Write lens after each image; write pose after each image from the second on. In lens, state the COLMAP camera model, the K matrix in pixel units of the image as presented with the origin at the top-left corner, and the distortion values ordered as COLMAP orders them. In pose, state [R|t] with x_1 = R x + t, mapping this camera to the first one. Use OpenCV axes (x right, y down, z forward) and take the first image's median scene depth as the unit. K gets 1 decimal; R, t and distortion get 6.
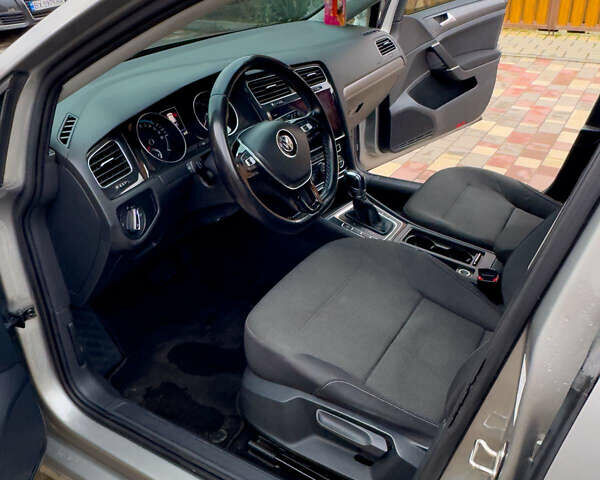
lens RADIAL K [[536.3, 0, 300.0], [0, 536.3, 240.0], [0, 0, 1]] dist [0.088488, -0.189484]
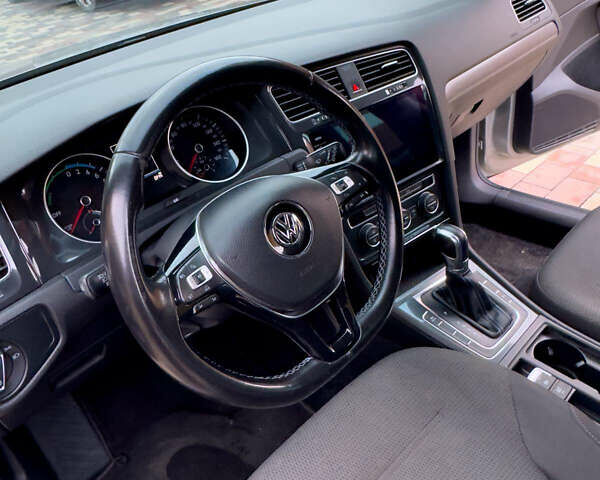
lens RADIAL K [[536.3, 0, 300.0], [0, 536.3, 240.0], [0, 0, 1]] dist [0.088488, -0.189484]
pose [[0.969826, 0.063600, -0.235357, 0.079376], [-0.044237, 0.995255, 0.086659, -0.156198], [0.239751, -0.073633, 0.968038, 0.364731]]
